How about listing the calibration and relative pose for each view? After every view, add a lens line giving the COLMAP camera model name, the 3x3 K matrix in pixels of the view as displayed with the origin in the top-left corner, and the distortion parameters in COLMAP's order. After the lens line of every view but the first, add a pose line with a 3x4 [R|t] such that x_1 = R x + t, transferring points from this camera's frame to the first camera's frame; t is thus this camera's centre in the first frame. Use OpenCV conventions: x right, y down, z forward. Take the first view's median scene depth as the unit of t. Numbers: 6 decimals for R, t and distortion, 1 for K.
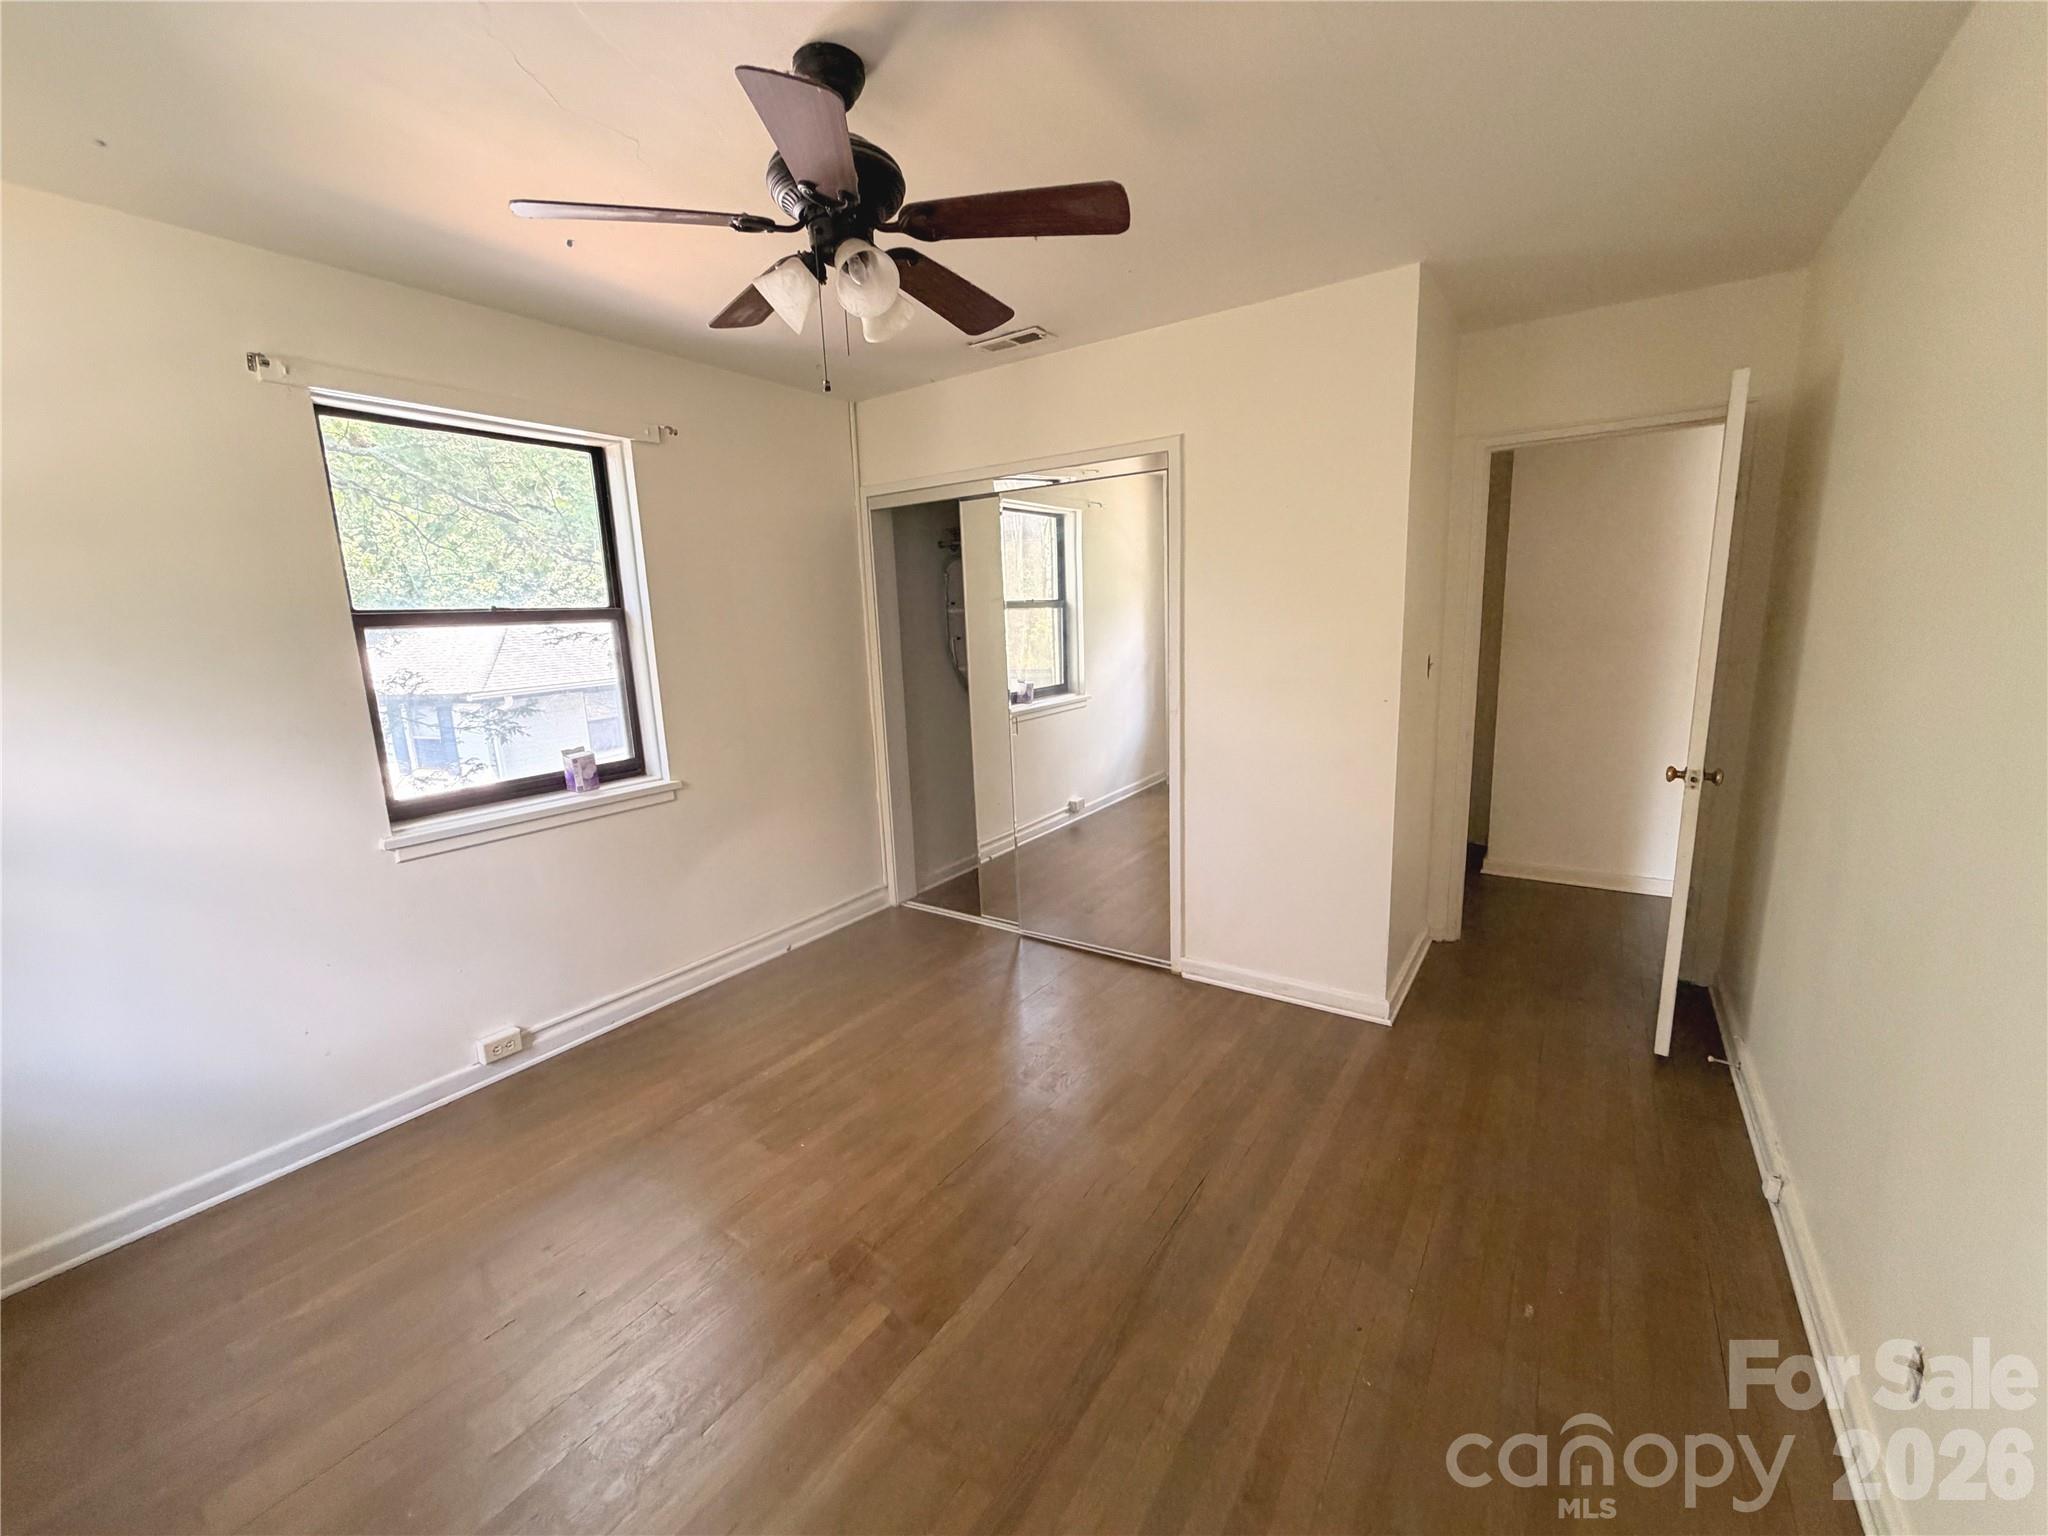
lens RADIAL K [[817.4, 0, 1024.0], [0, 817.4, 768.0], [0, 0, 1]] dist [0.001882, 0.000142]
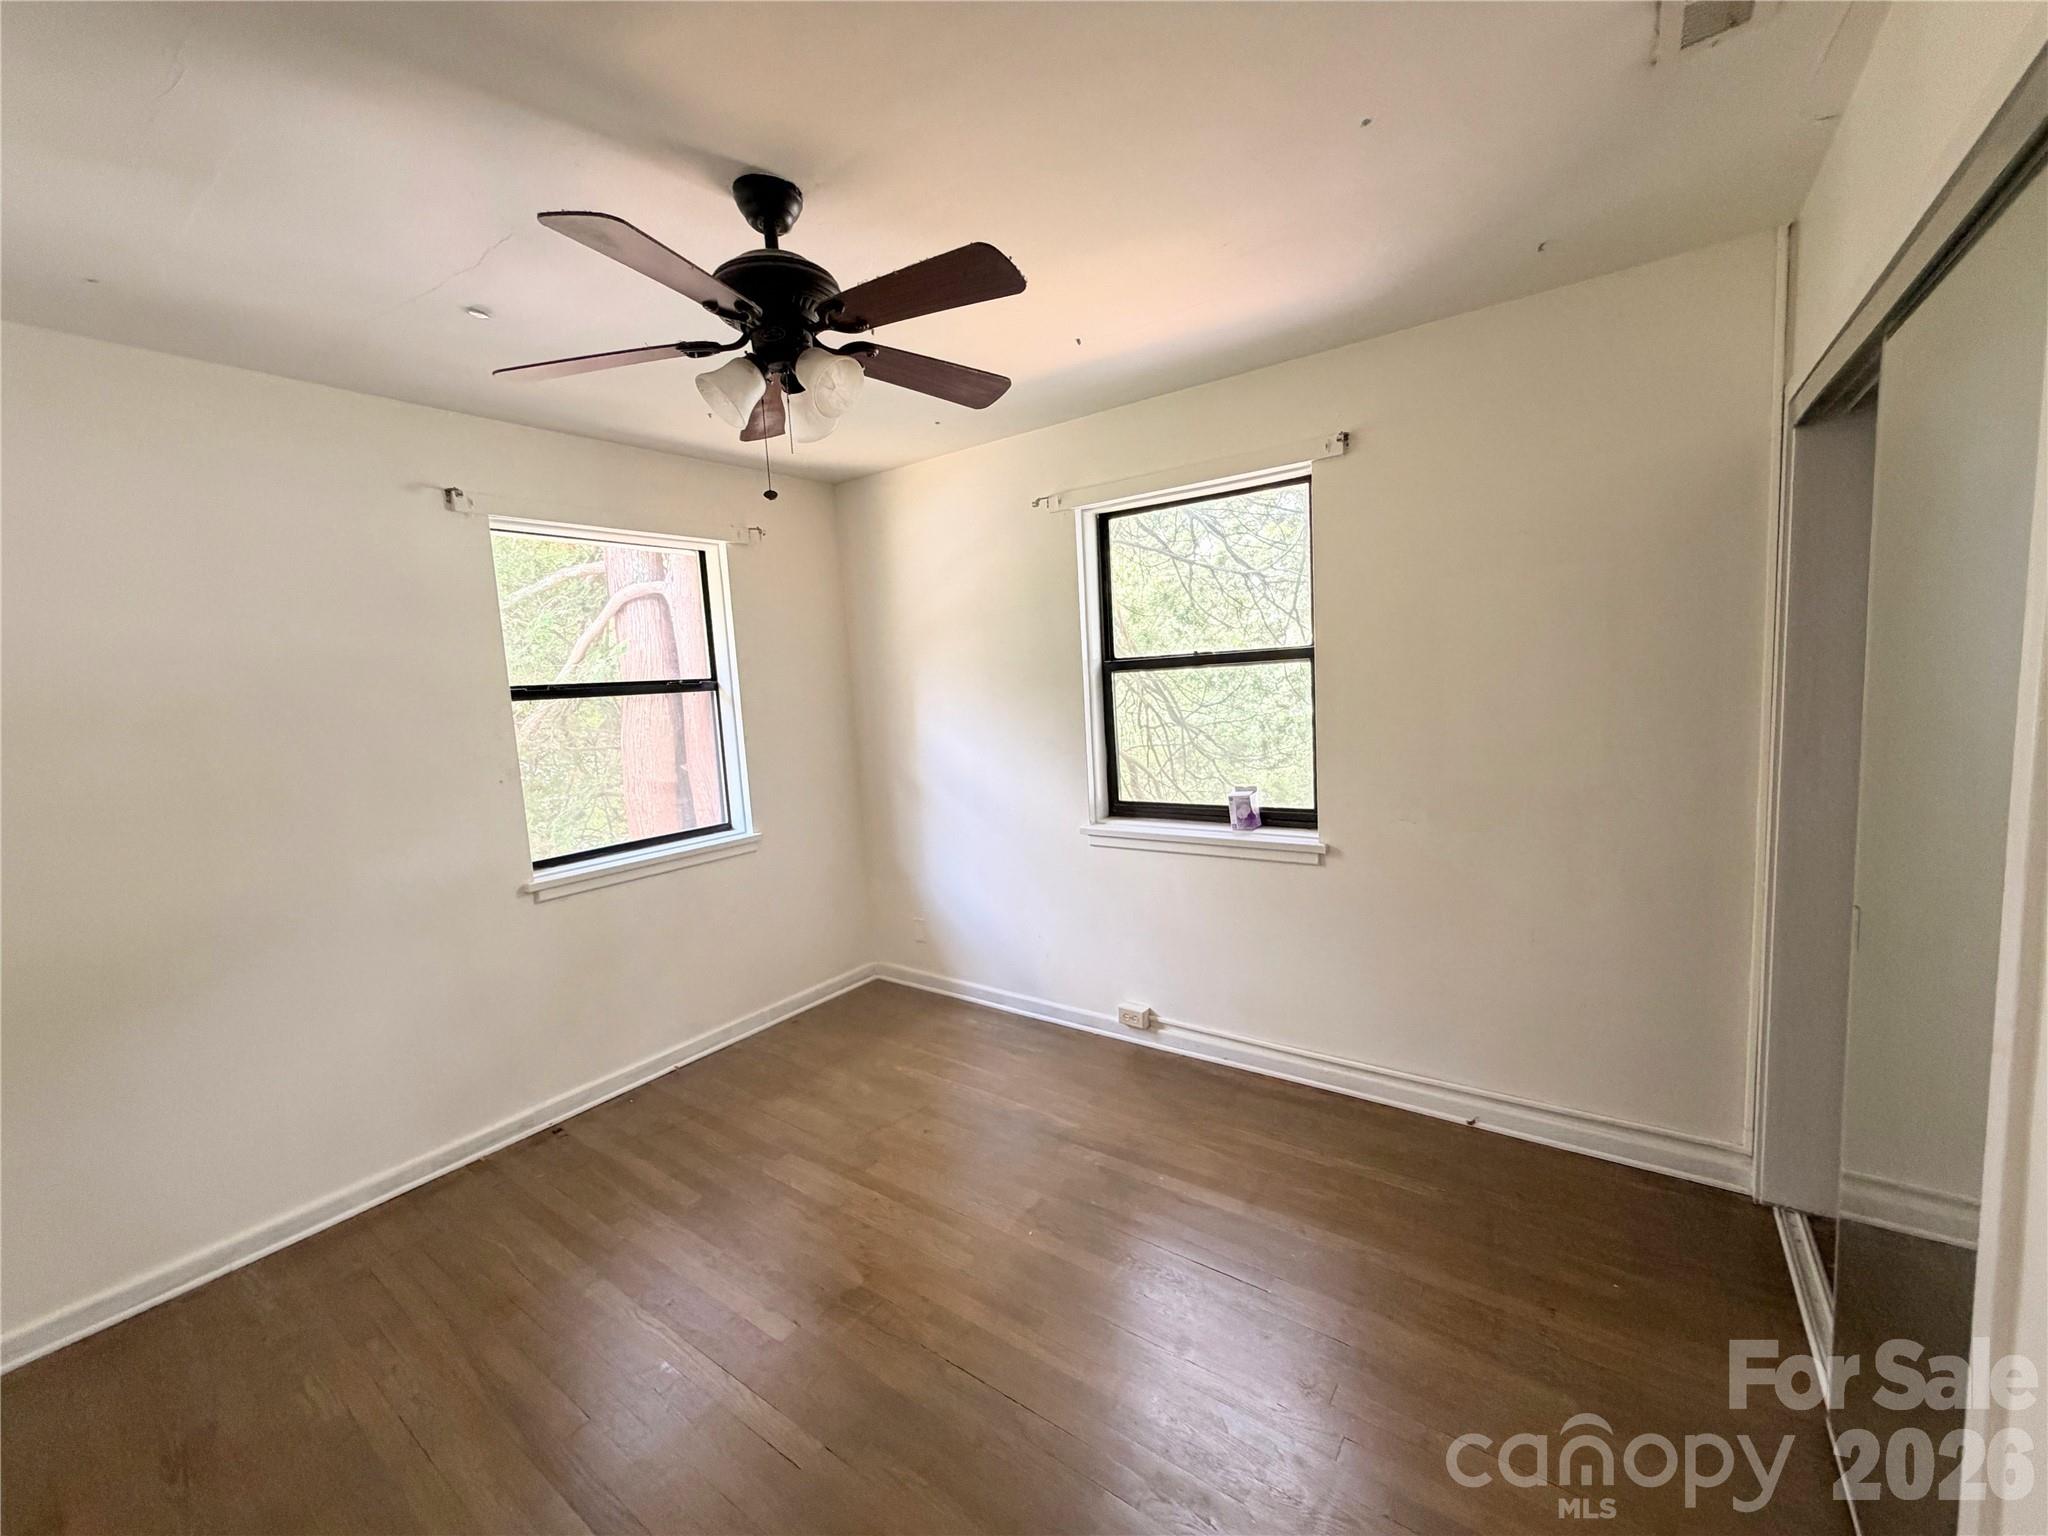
lens RADIAL K [[817.4, 0, 1024.0], [0, 817.4, 768.0], [0, 0, 1]] dist [0.001882, 0.000142]
pose [[-0.006779, 0.143248, -0.989664, 0.492709], [-0.143690, 0.979276, 0.142728, -0.164287], [0.989600, 0.143172, 0.013945, 0.762599]]
